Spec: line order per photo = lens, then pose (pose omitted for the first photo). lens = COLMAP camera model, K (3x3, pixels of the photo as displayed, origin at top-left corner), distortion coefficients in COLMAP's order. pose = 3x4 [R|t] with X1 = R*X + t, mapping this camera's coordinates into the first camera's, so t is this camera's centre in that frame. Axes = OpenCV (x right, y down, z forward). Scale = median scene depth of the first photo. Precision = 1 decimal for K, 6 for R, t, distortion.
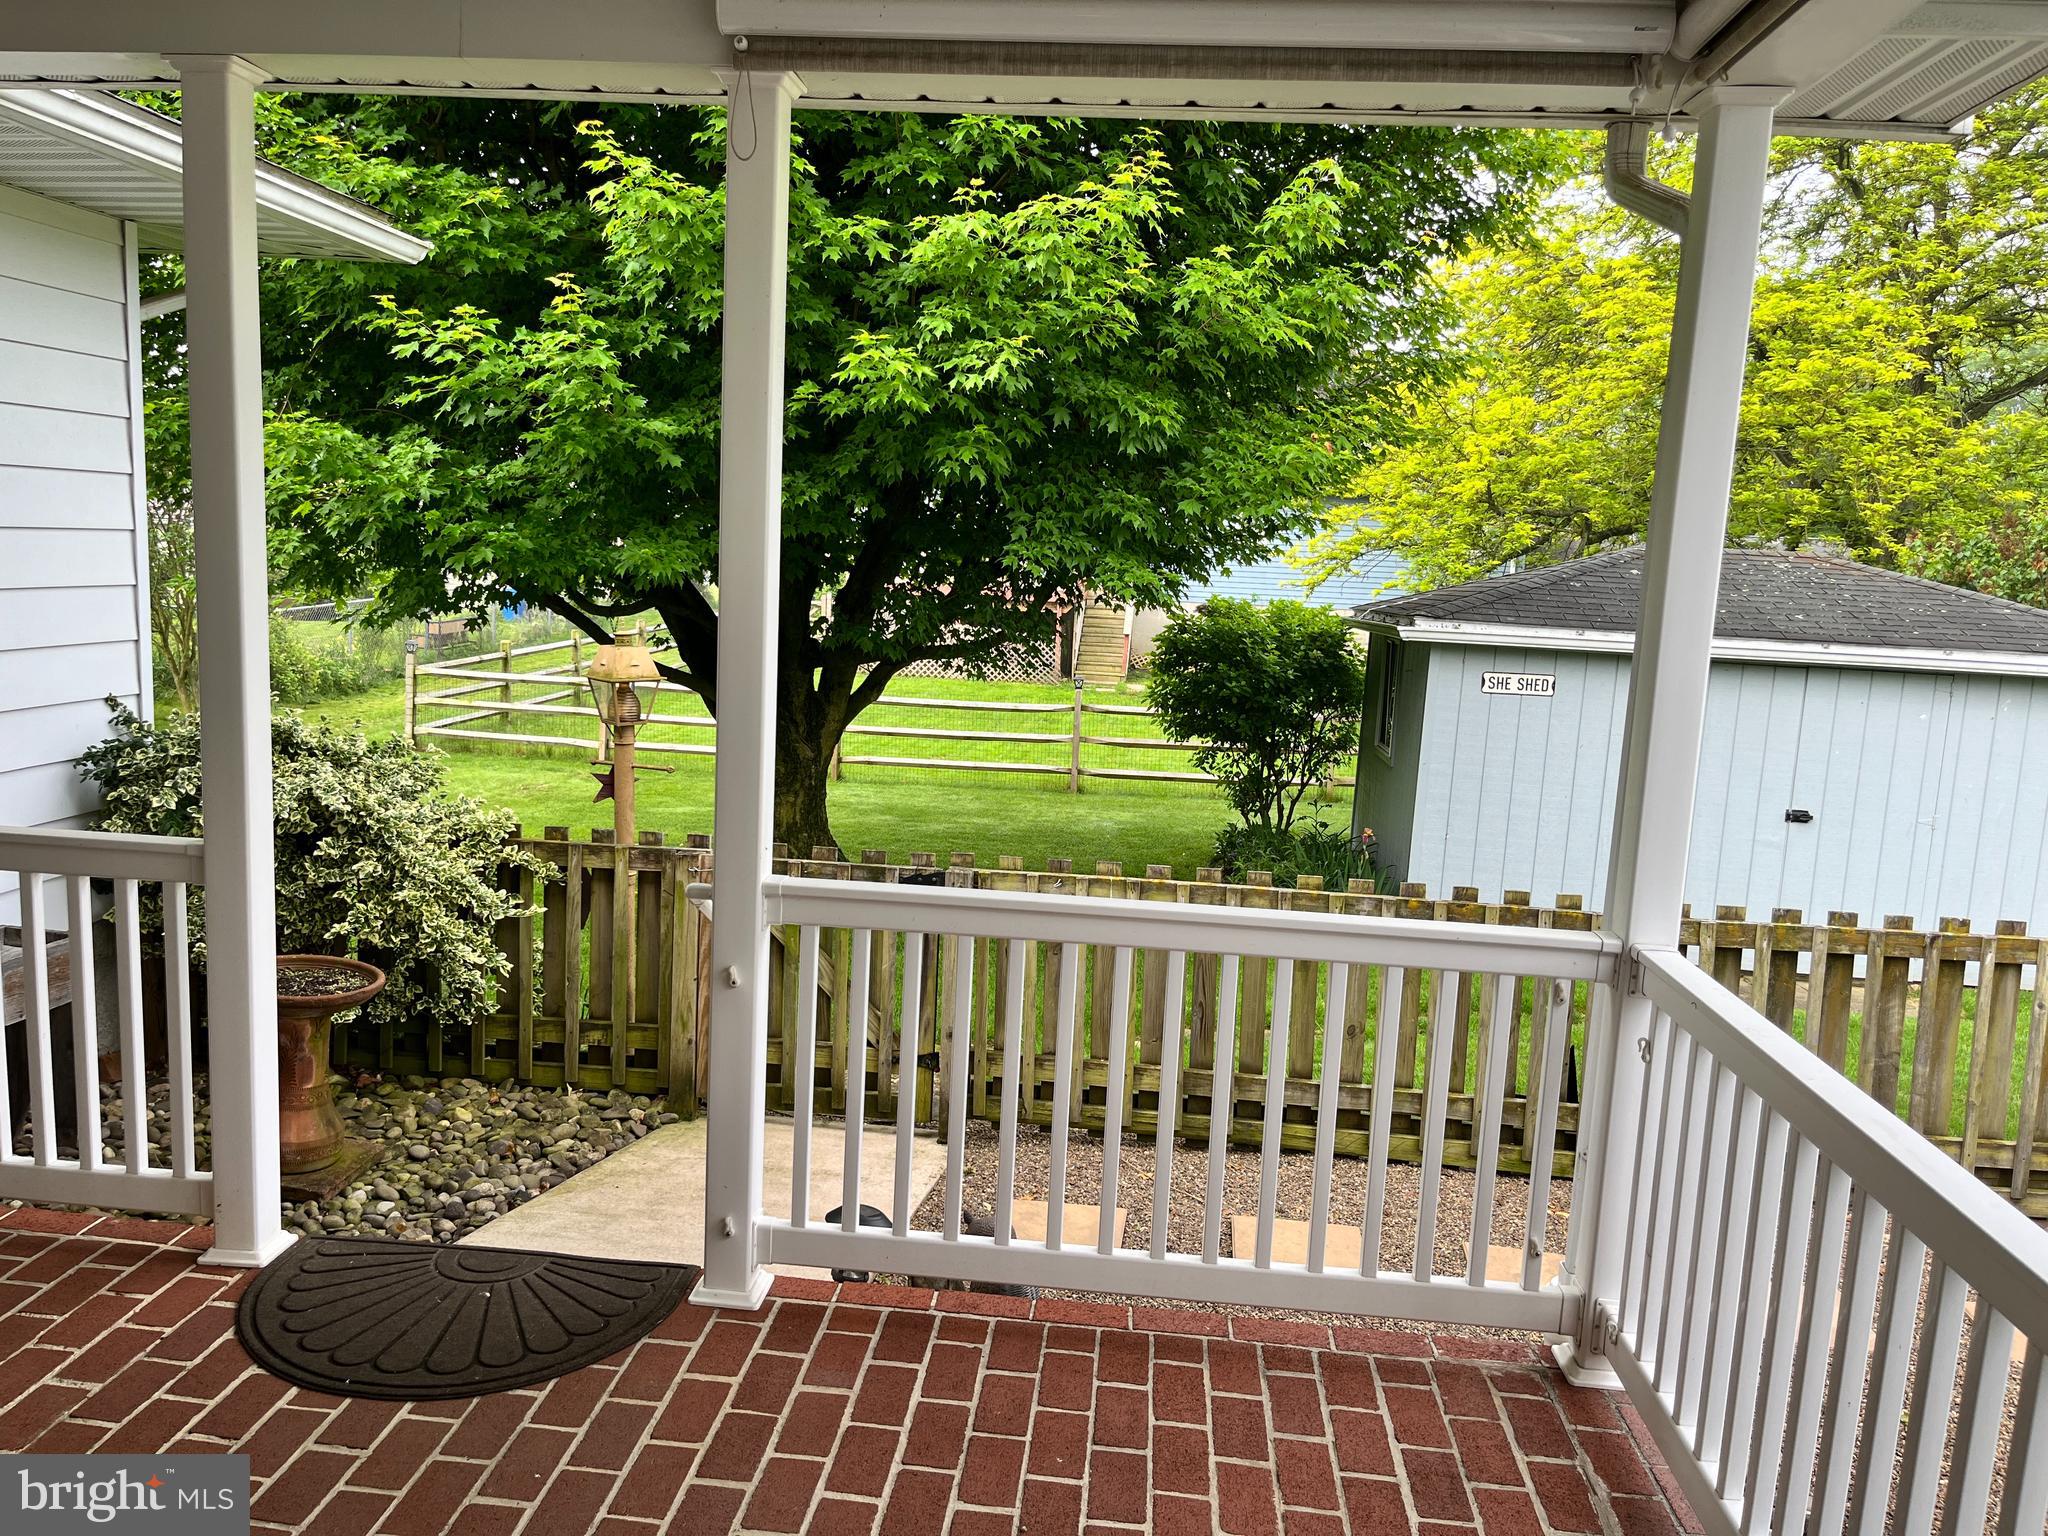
lens RADIAL K [[1550.9, 0, 1019.7], [0, 1550.9, 775.2], [0, 0, 1]] dist [0.056571, -0.064669]
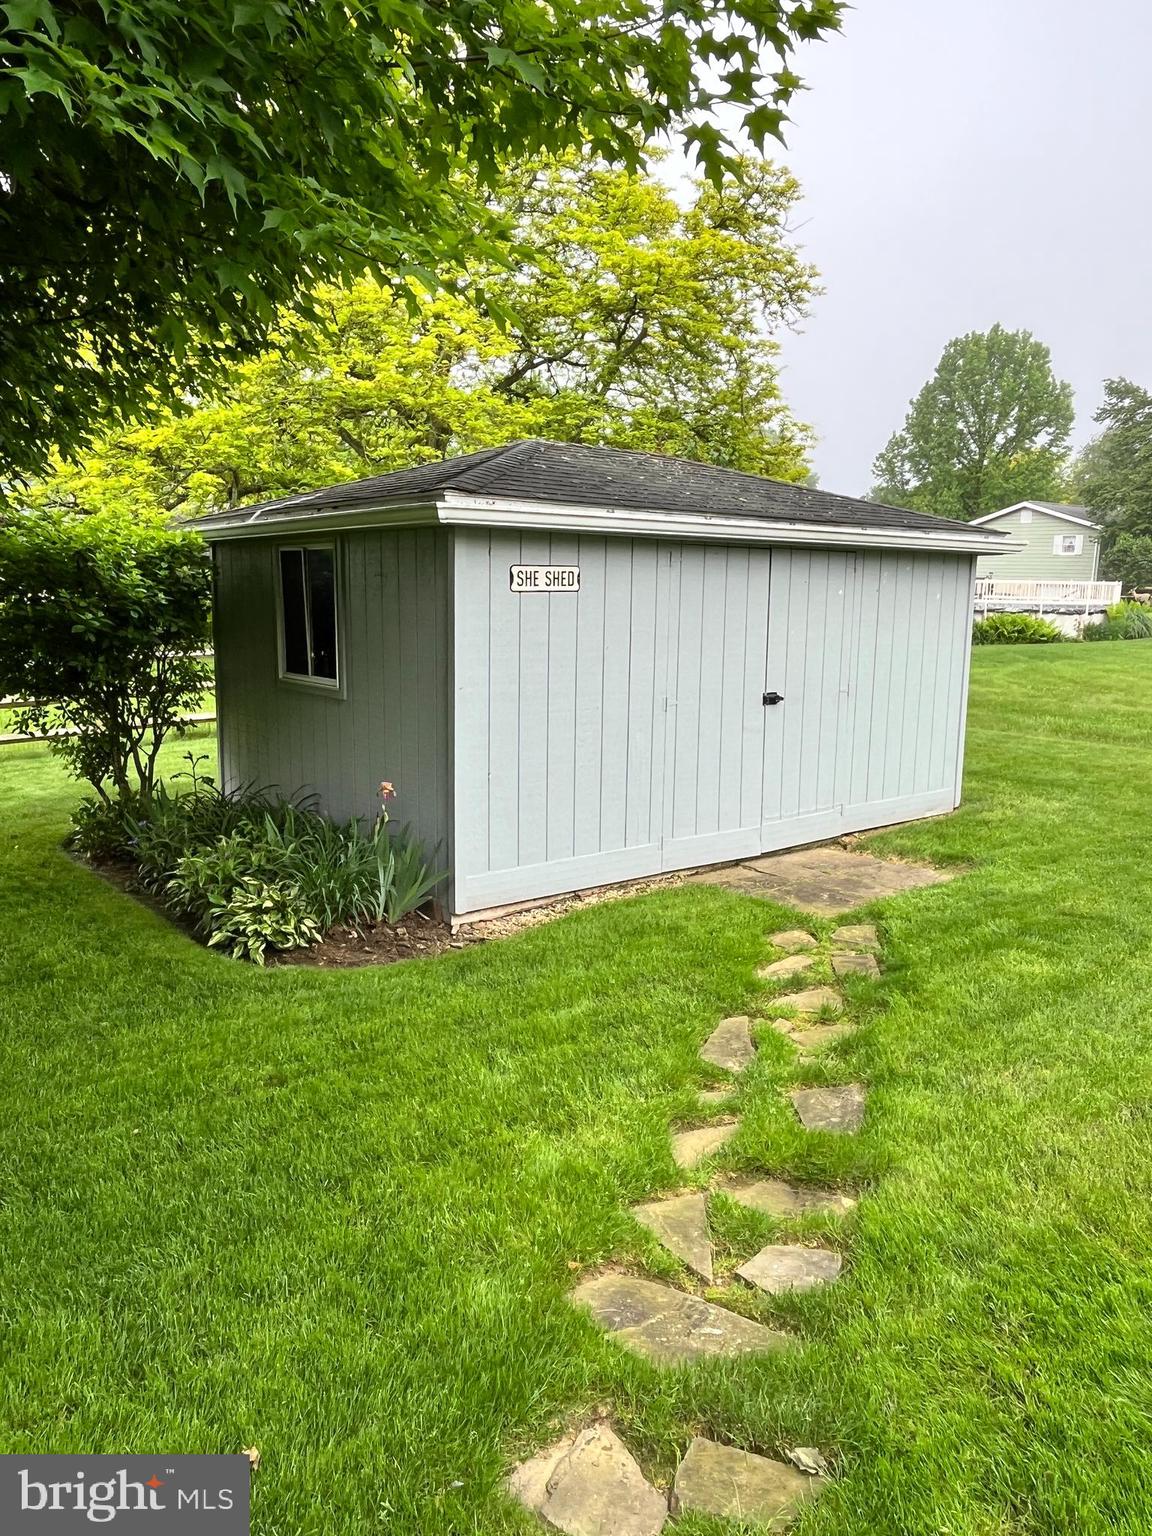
lens RADIAL K [[1040.1, 0, 578.8], [0, 1040.1, 767.8], [0, 0, 1]] dist [-0.004229, -0.001057]
pose [[0.725002, -0.165823, 0.668487, -0.047992], [0.117241, 0.986132, 0.117465, -0.022487], [-0.678695, -0.006788, 0.734389, 0.587539]]
